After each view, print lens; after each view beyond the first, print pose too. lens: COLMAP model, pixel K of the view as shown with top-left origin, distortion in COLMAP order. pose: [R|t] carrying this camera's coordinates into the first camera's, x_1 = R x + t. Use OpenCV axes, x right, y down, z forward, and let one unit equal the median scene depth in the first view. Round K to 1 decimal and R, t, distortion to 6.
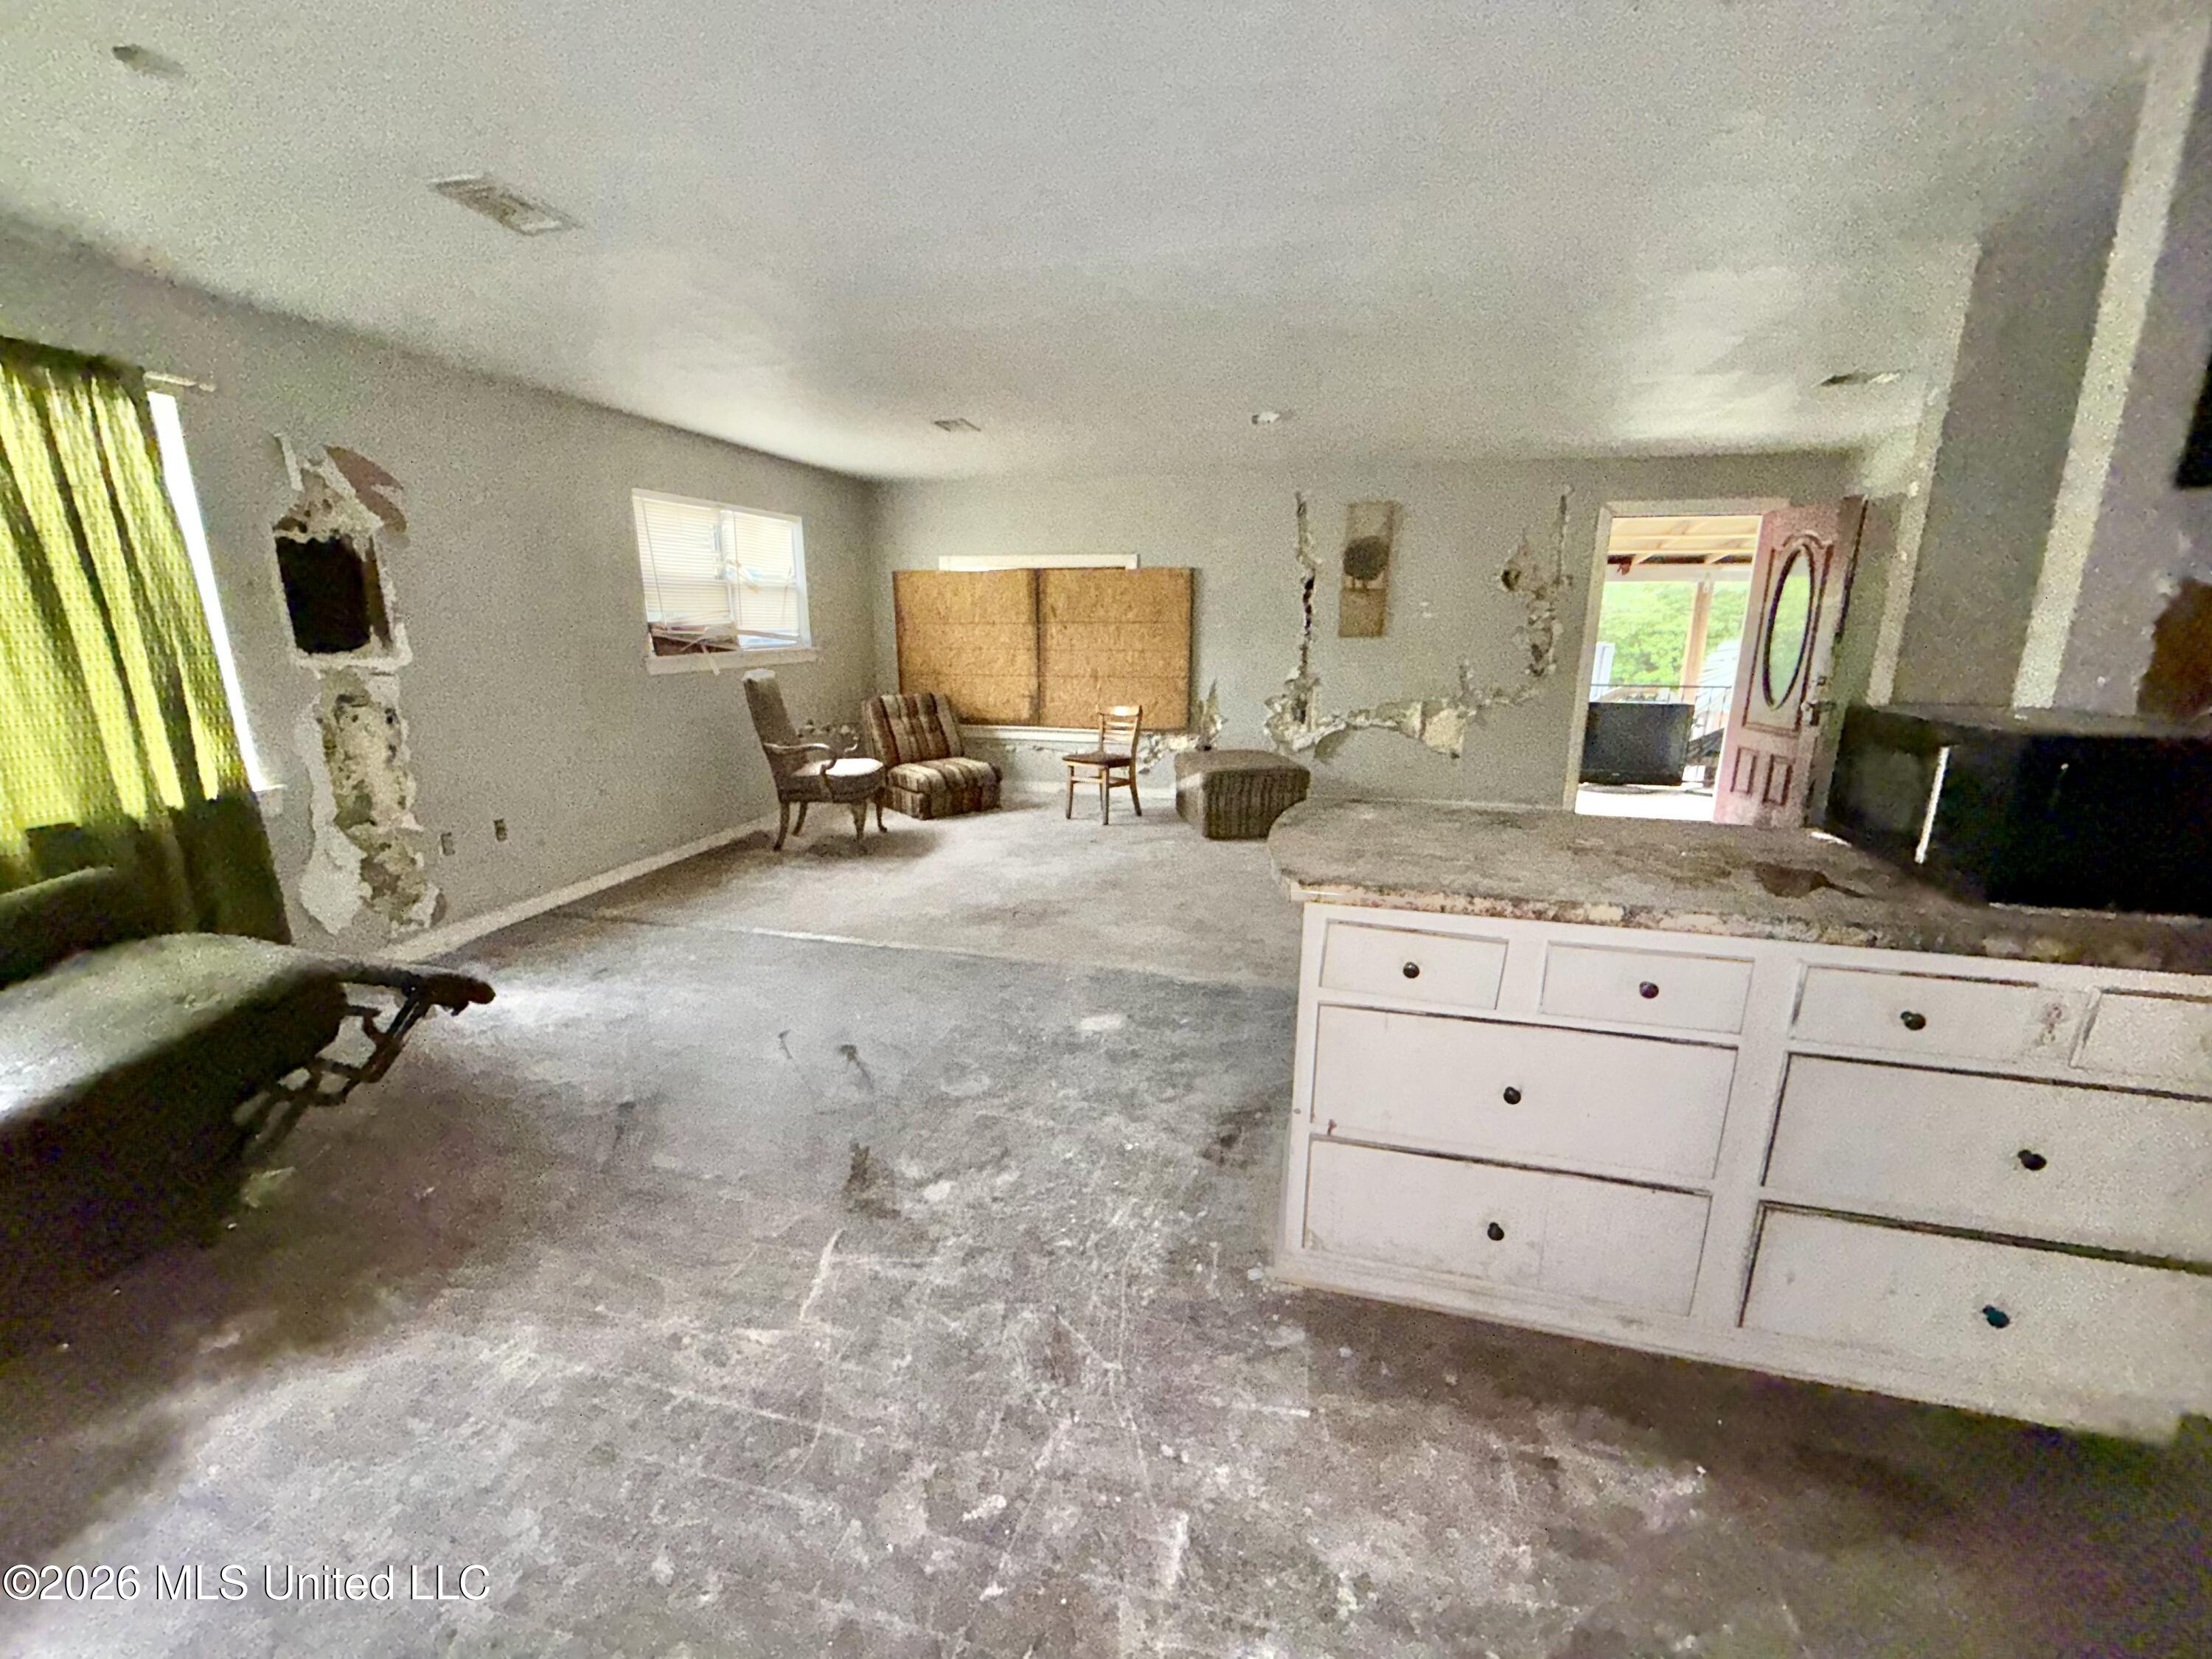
lens RADIAL K [[889.3, 0, 1100.7], [0, 889.3, 831.9], [0, 0, 1]] dist [0.001033, 0.000180]
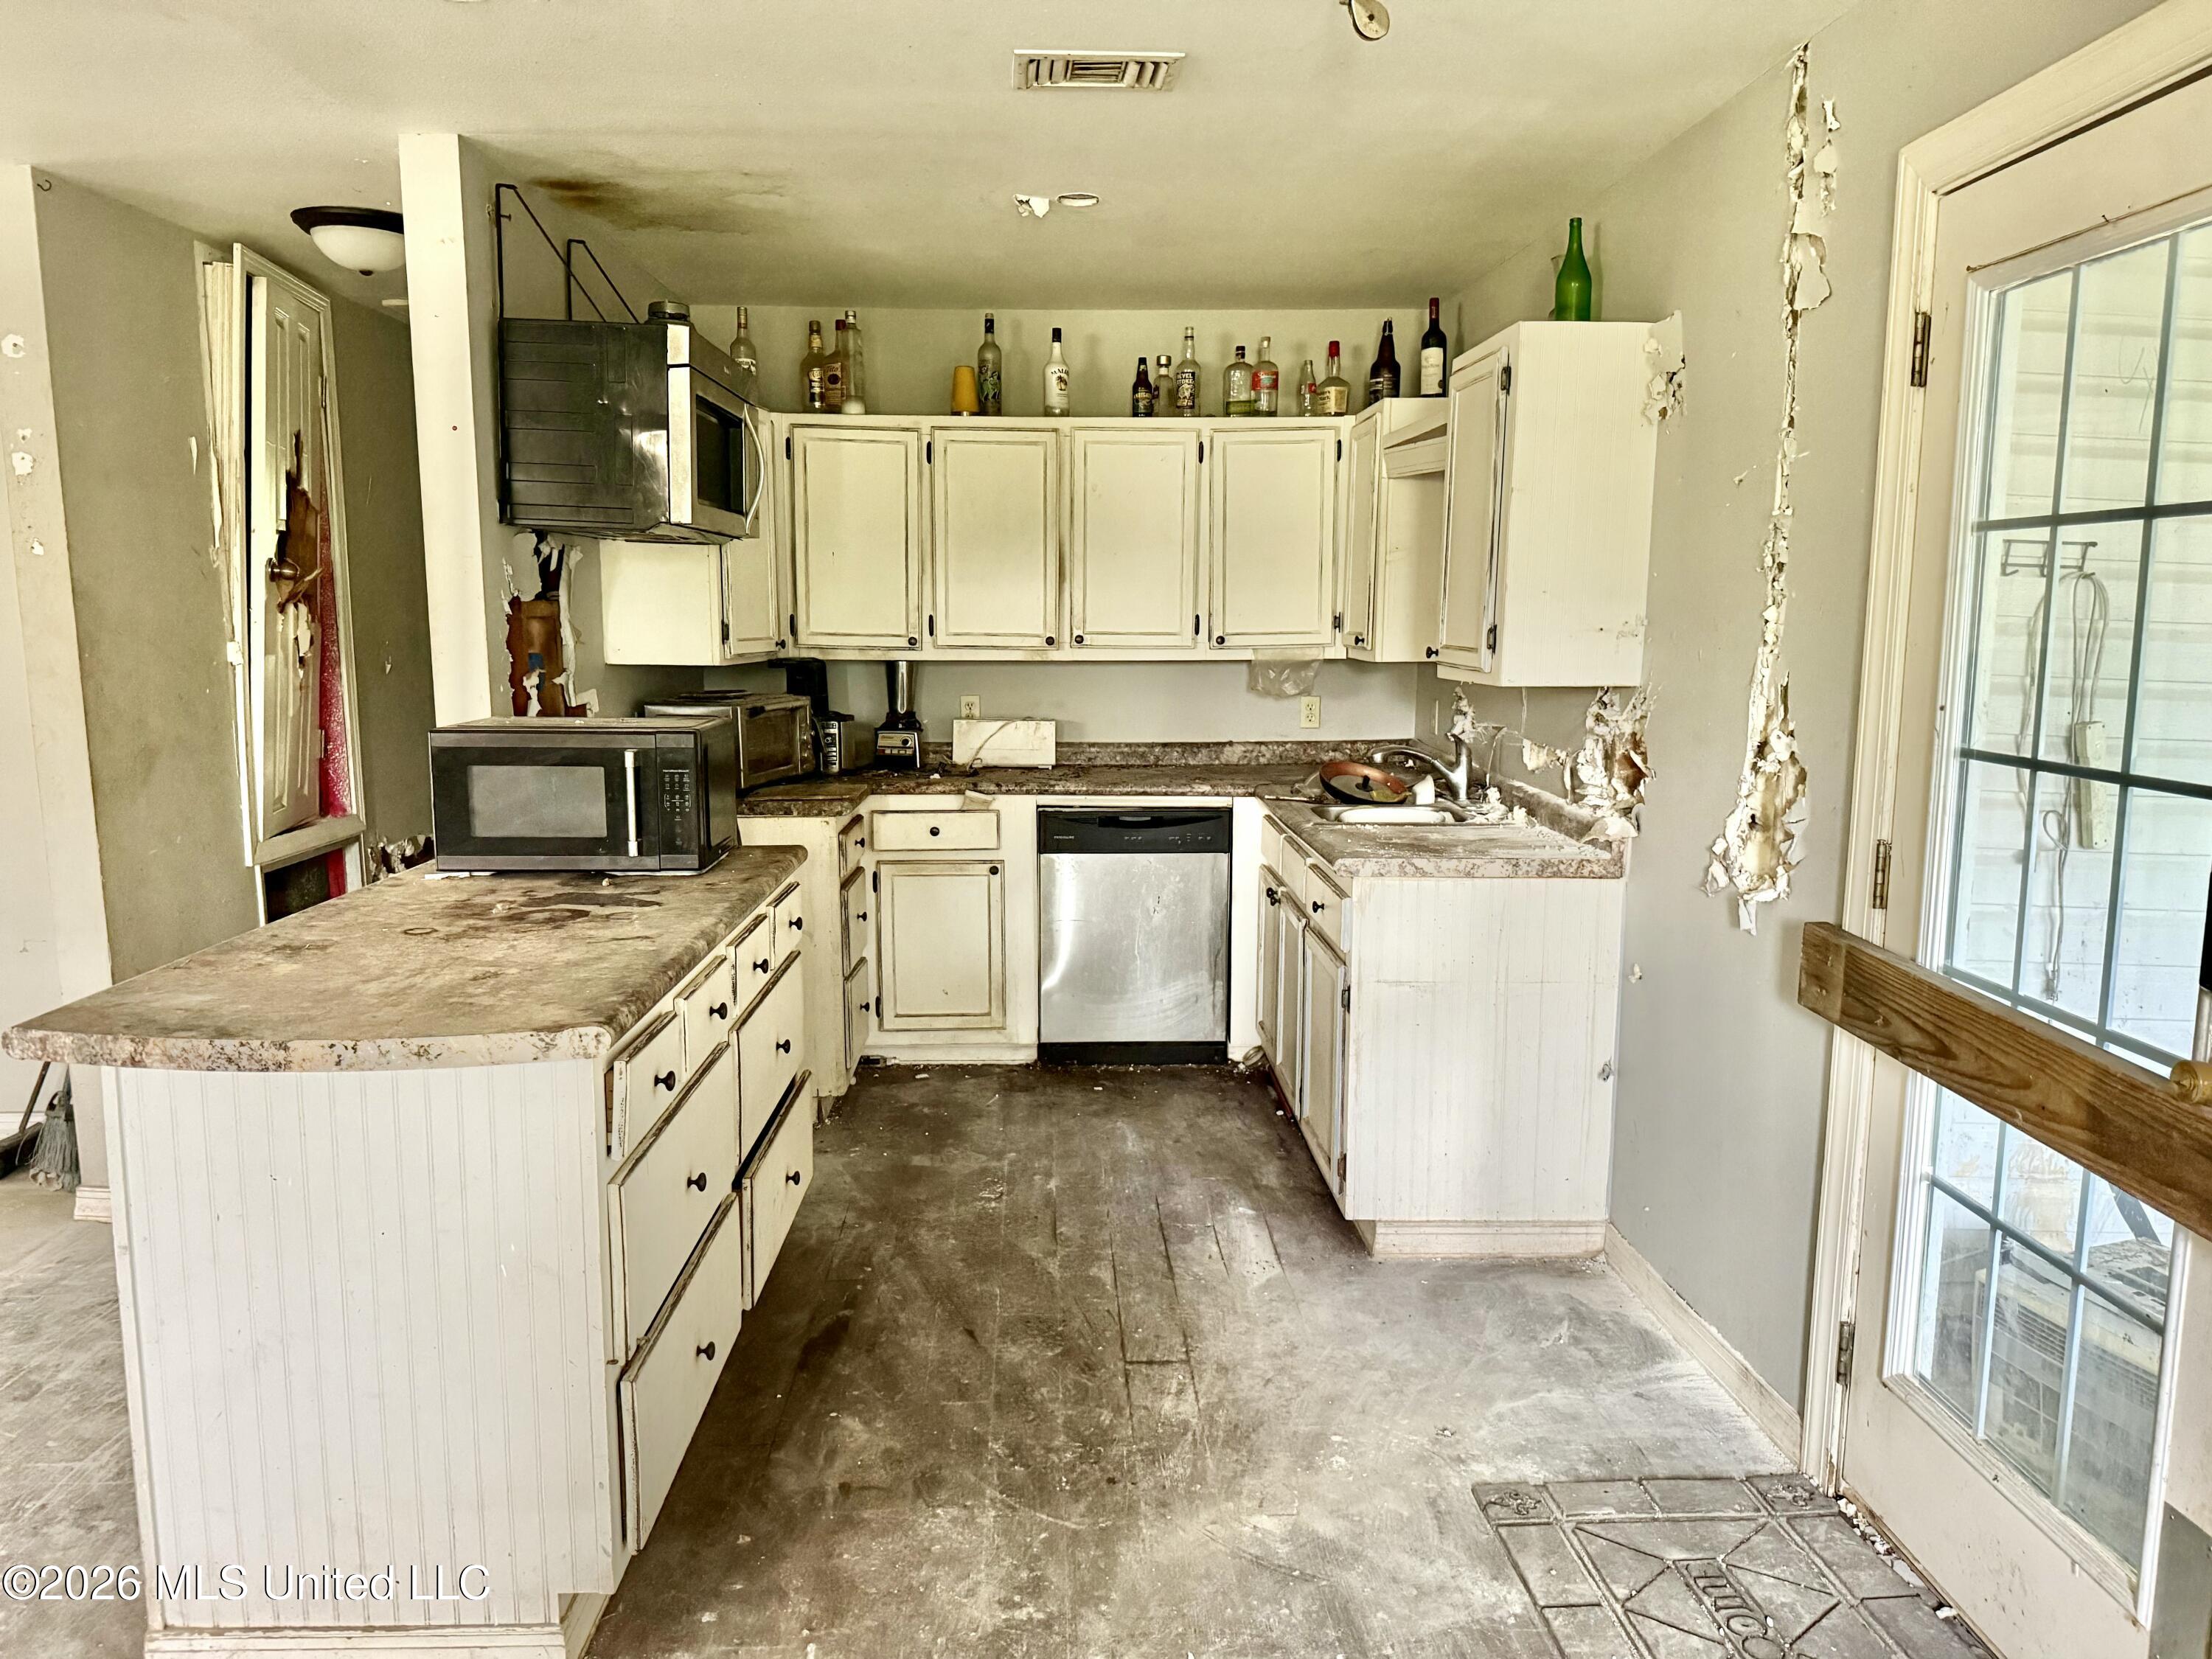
lens RADIAL K [[1559.5, 0, 1098.9], [0, 1559.5, 842.3], [0, 0, 1]] dist [0.007731, -0.004871]
pose [[-0.283952, -0.141249, 0.948378, -0.830955], [0.228594, 0.950597, 0.210022, -0.198894], [-0.931191, 0.276430, -0.237635, 0.713681]]
